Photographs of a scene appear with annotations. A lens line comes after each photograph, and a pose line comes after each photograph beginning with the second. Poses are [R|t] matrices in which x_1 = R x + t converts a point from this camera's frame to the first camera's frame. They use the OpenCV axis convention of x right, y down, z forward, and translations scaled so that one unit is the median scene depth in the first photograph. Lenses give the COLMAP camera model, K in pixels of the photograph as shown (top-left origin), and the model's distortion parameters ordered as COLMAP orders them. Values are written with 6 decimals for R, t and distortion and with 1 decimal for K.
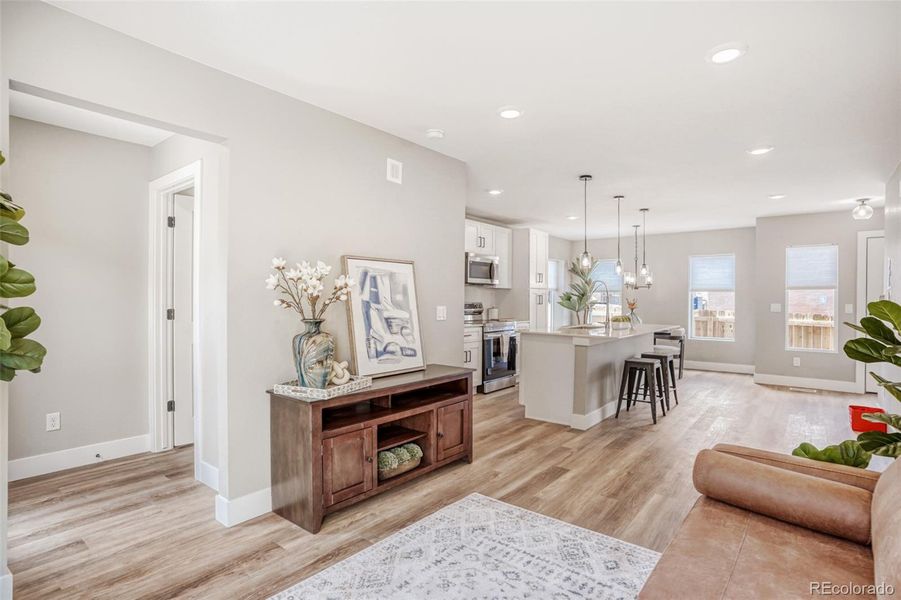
lens RADIAL K [[467.1, 0, 449.9], [0, 467.1, 298.9], [0, 0, 1]] dist [-0.041108, 0.017680]
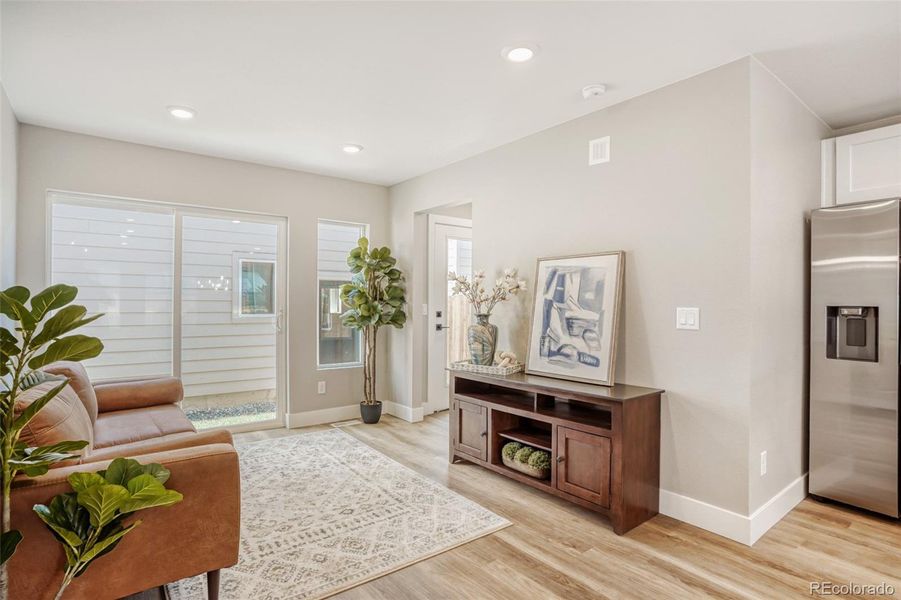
lens RADIAL K [[467.1, 0, 443.1], [0, 467.1, 297.6], [0, 0, 1]] dist [-0.041108, 0.017680]
pose [[-0.235006, -0.015824, -0.971865, 0.703284], [-0.008459, 0.999863, -0.014234, 0.012850], [0.971957, 0.004876, -0.235107, 0.825696]]
